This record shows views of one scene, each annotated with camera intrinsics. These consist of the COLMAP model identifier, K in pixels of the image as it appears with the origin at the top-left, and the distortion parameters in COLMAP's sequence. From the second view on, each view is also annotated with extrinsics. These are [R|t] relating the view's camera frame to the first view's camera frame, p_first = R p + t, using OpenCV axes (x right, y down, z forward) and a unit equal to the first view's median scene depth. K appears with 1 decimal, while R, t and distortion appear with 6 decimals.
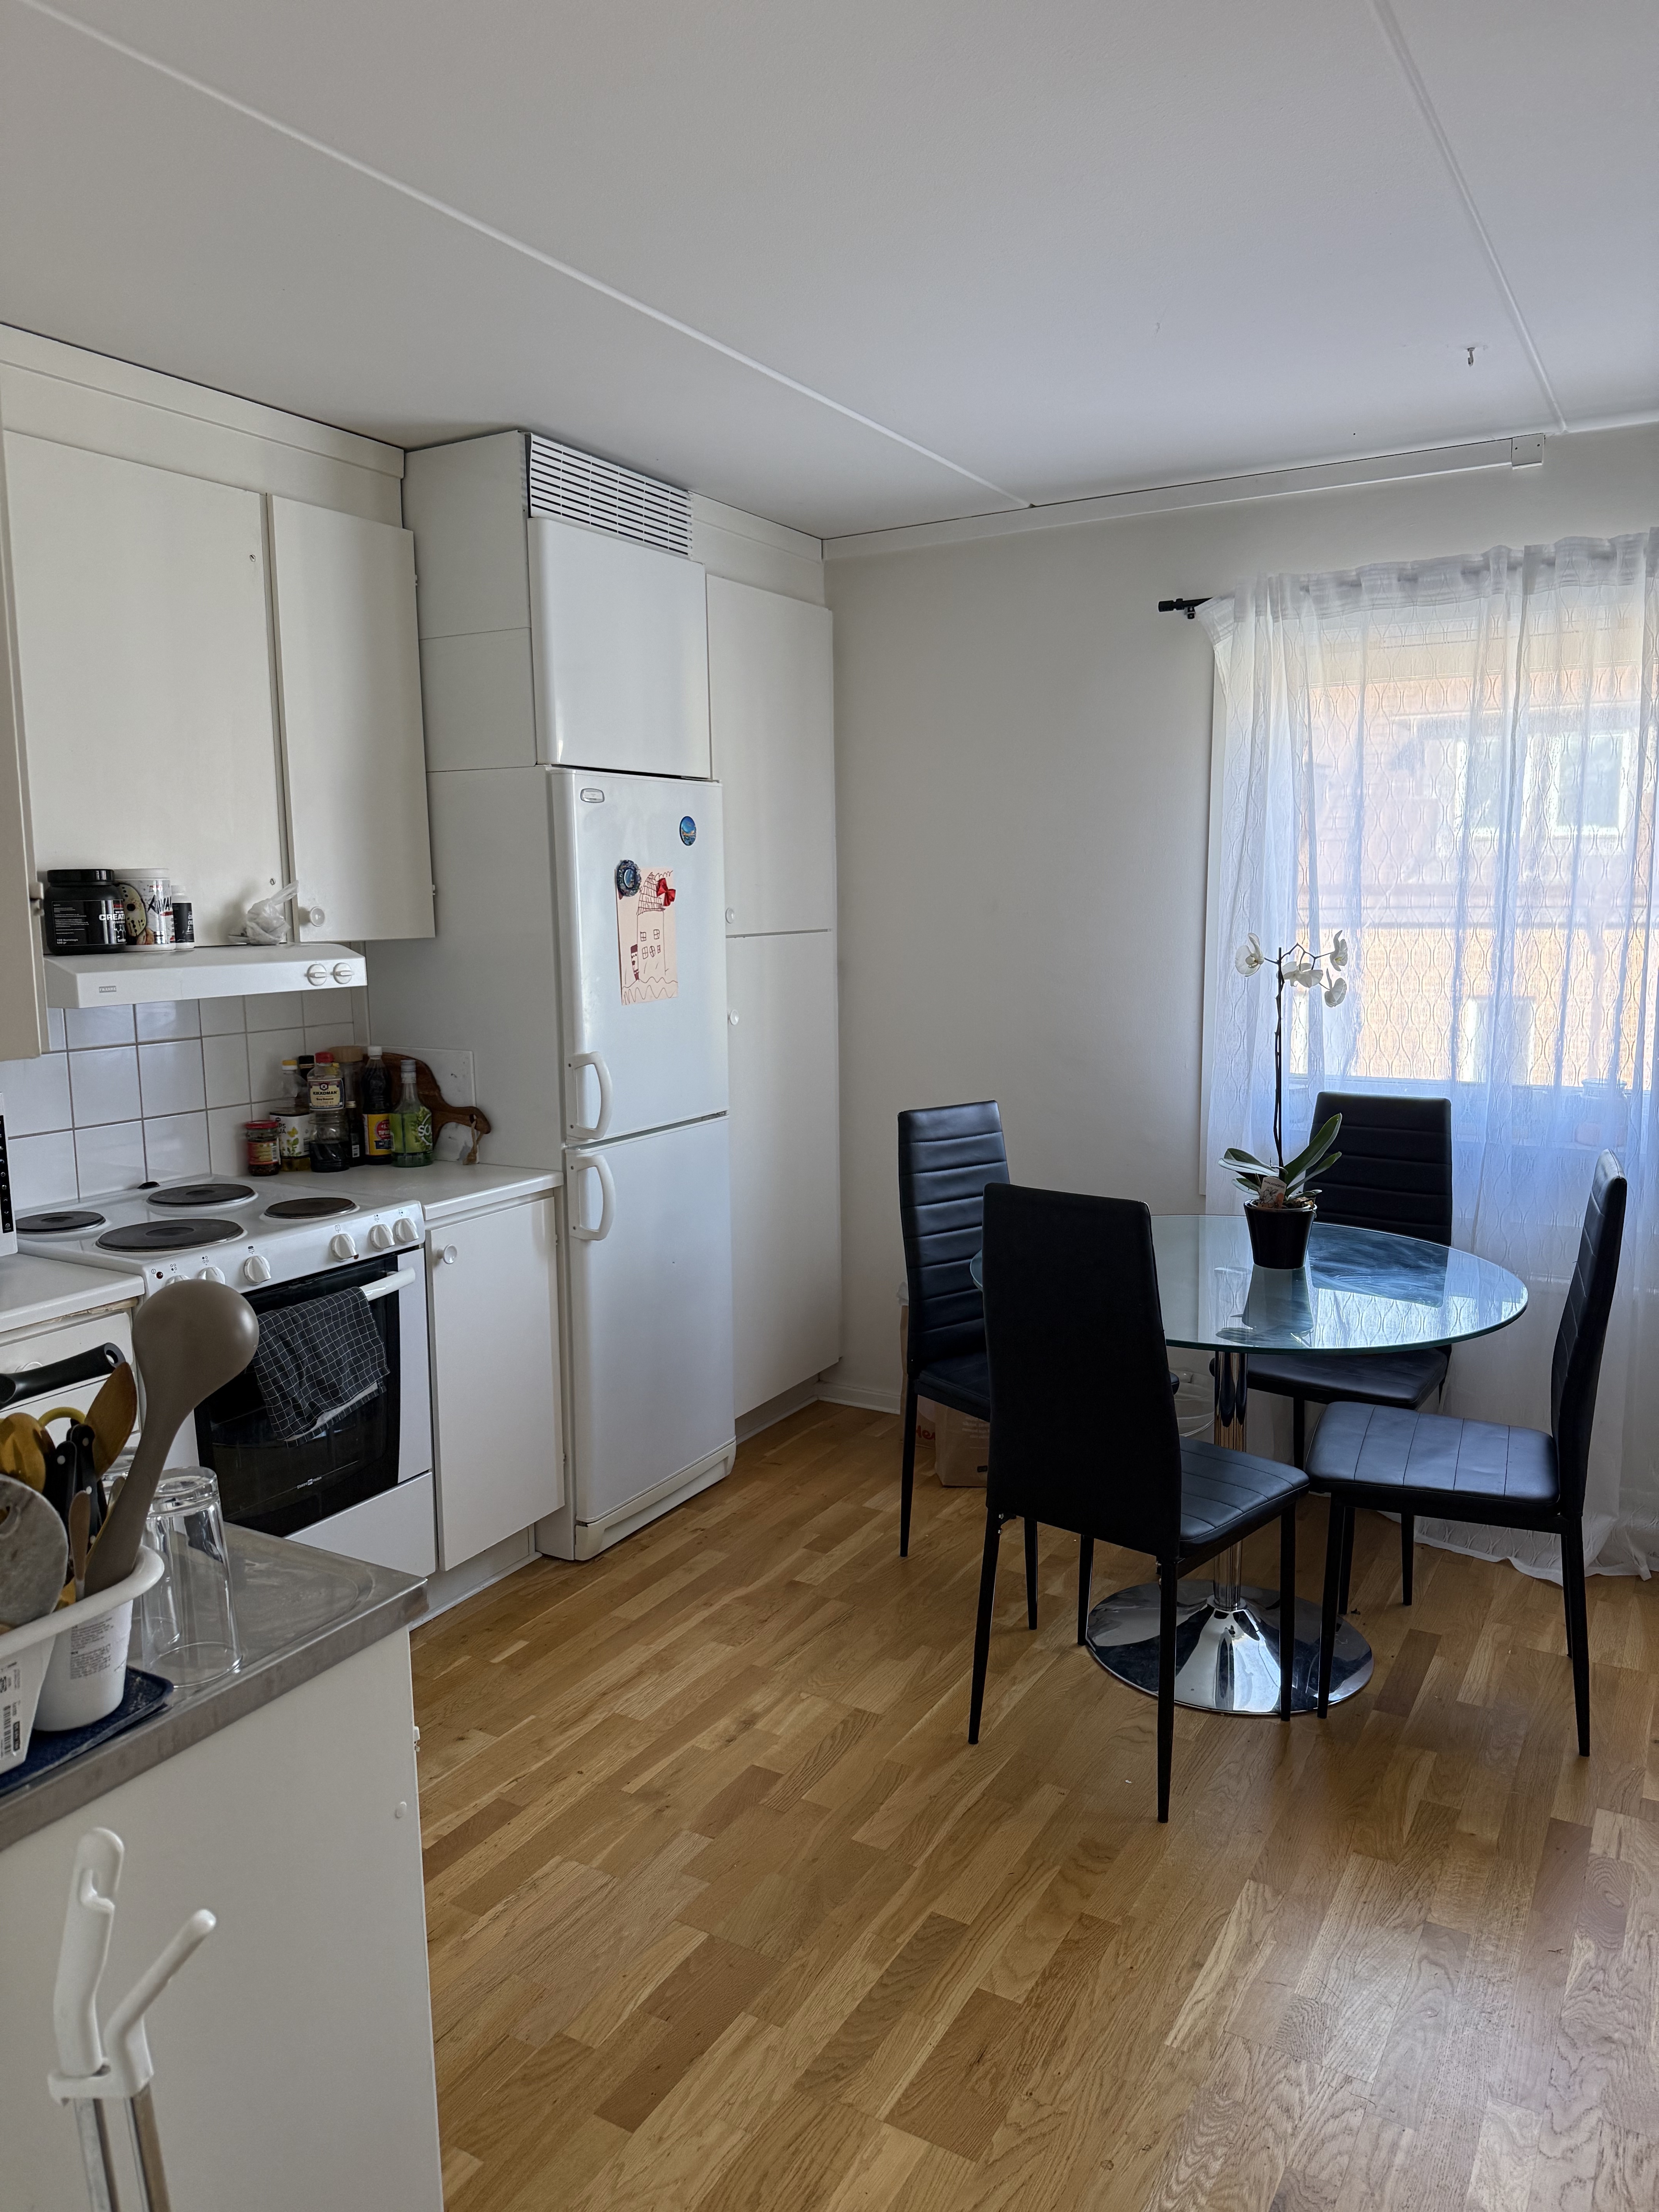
lens RADIAL K [[1531.1, 0, 824.0], [0, 1531.1, 1102.5], [0, 0, 1]] dist [0.060263, -0.094437]
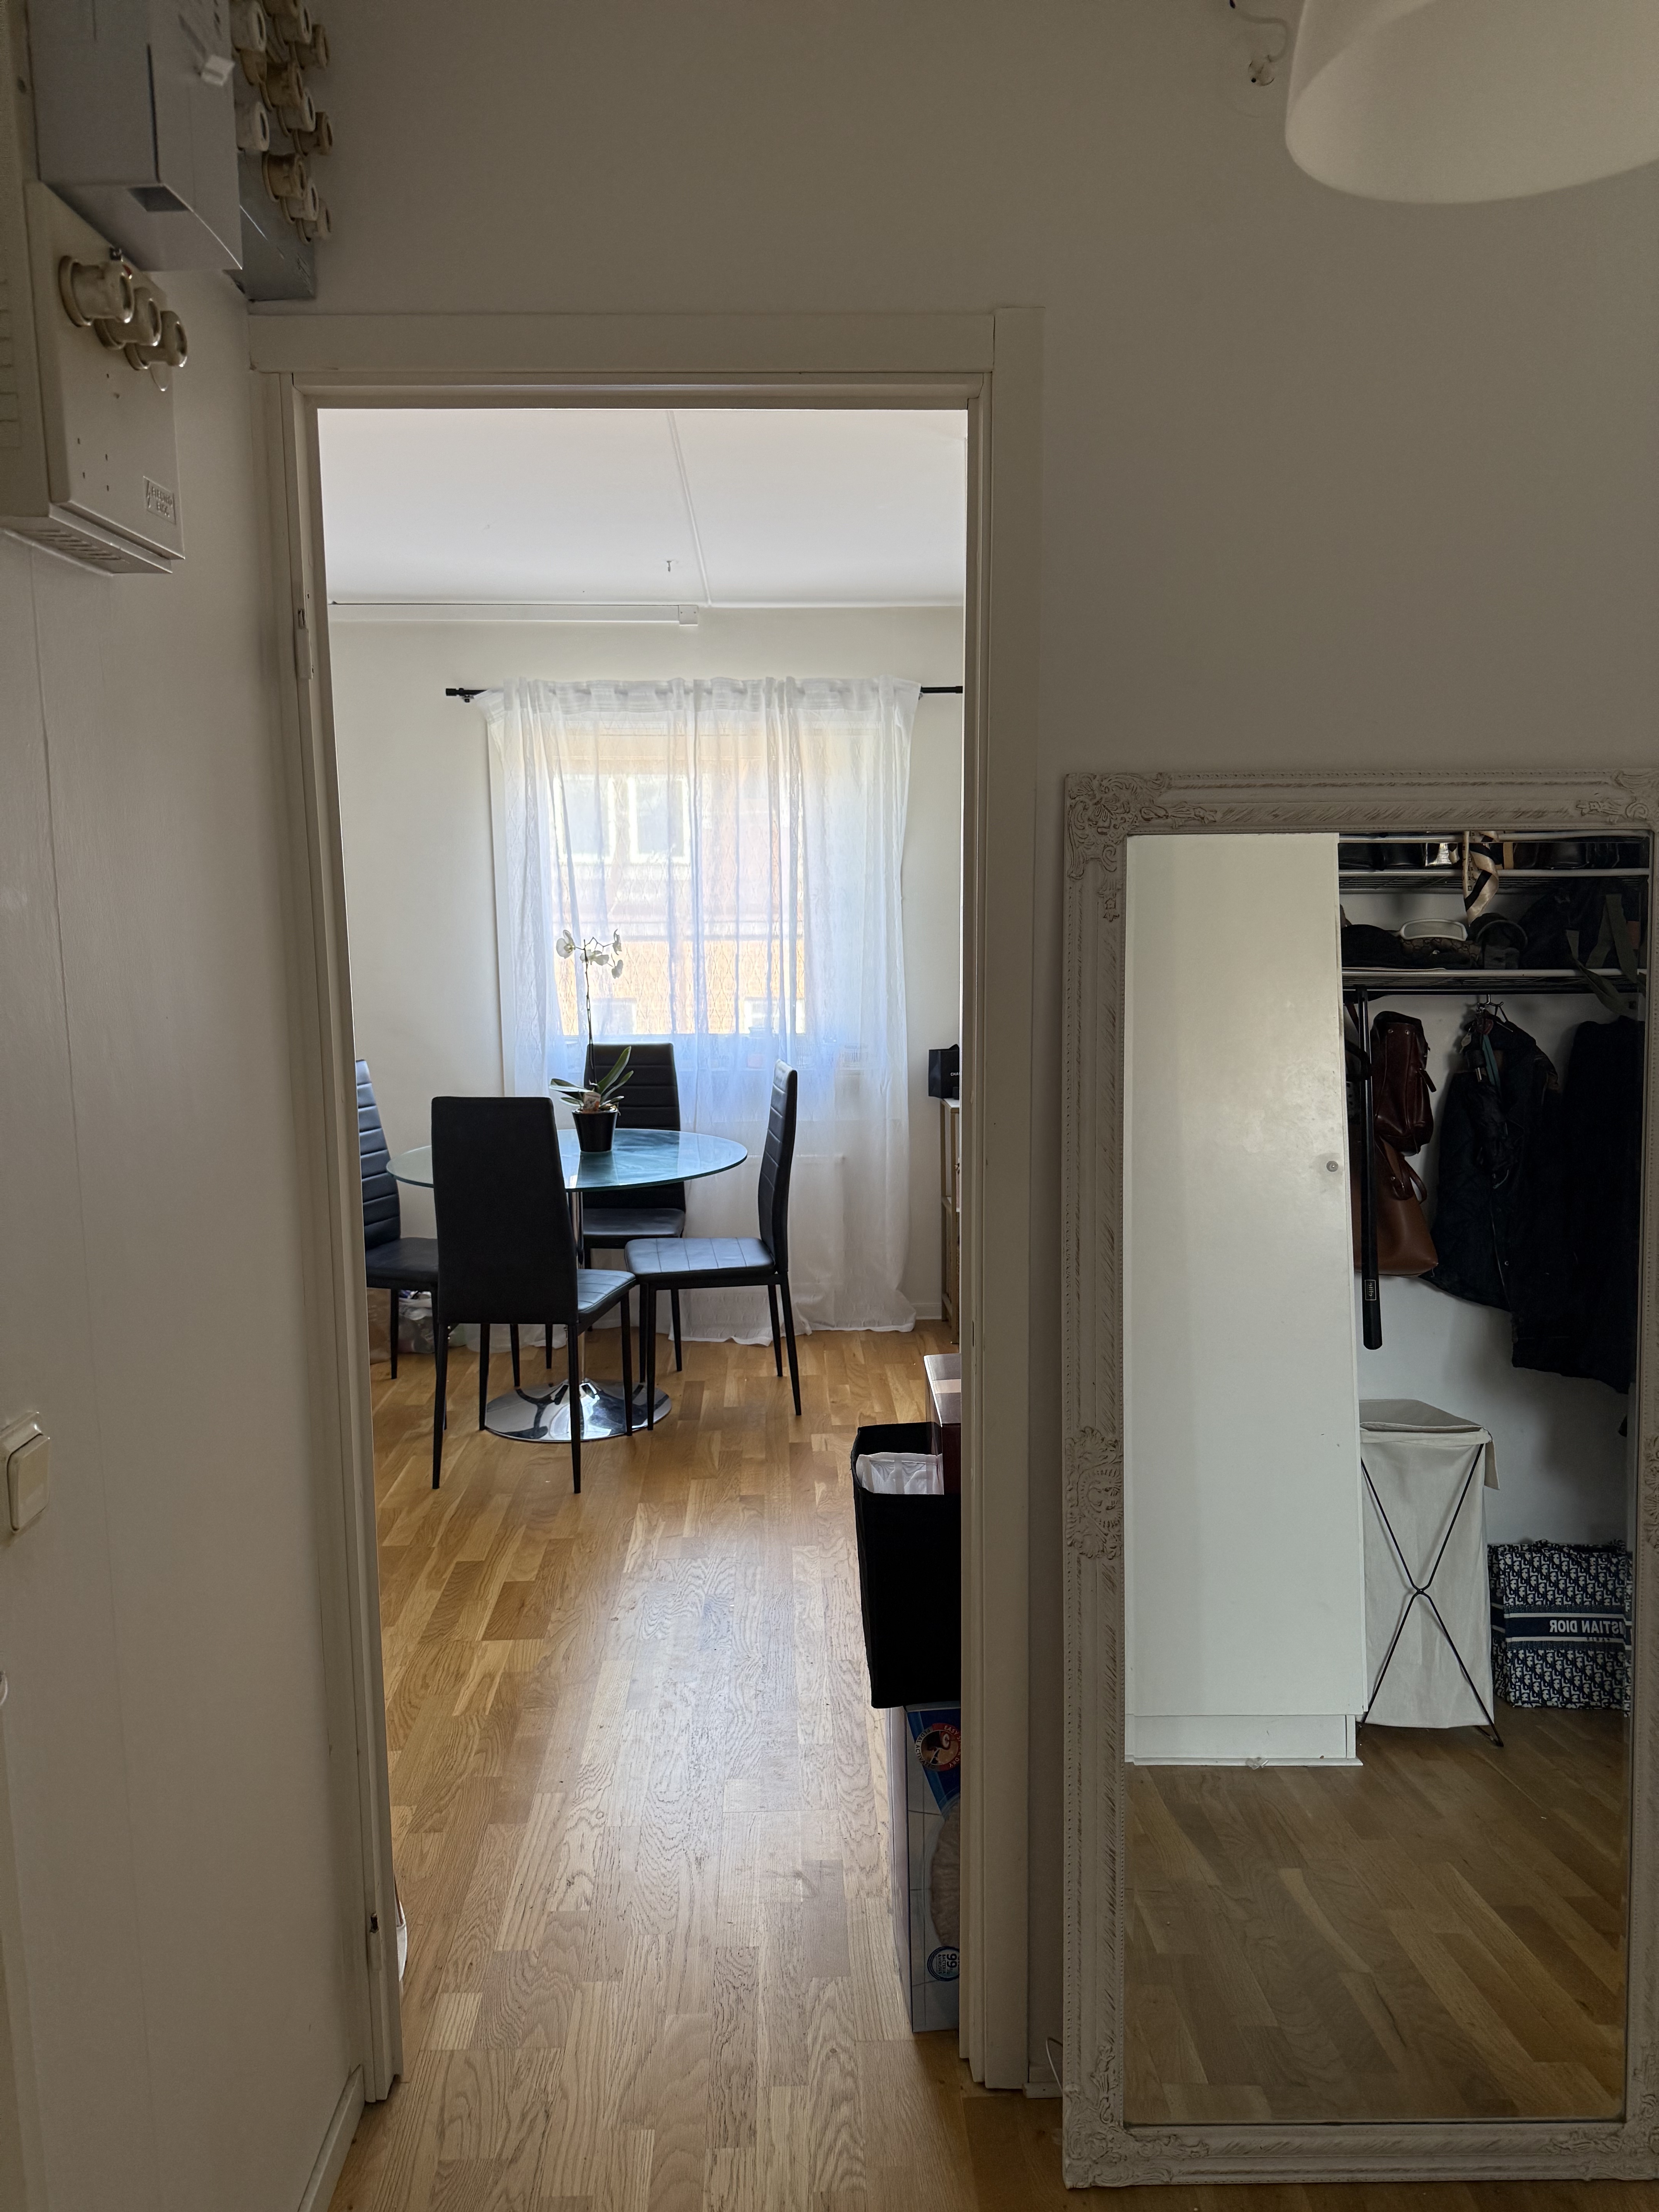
lens RADIAL K [[1531.1, 0, 824.0], [0, 1531.1, 1102.5], [0, 0, 1]] dist [0.060263, -0.094437]
pose [[0.840519, -0.064185, 0.537967, -0.321813], [0.070398, 0.997478, 0.009019, 0.061114], [-0.537189, 0.030292, 0.842918, -0.386867]]
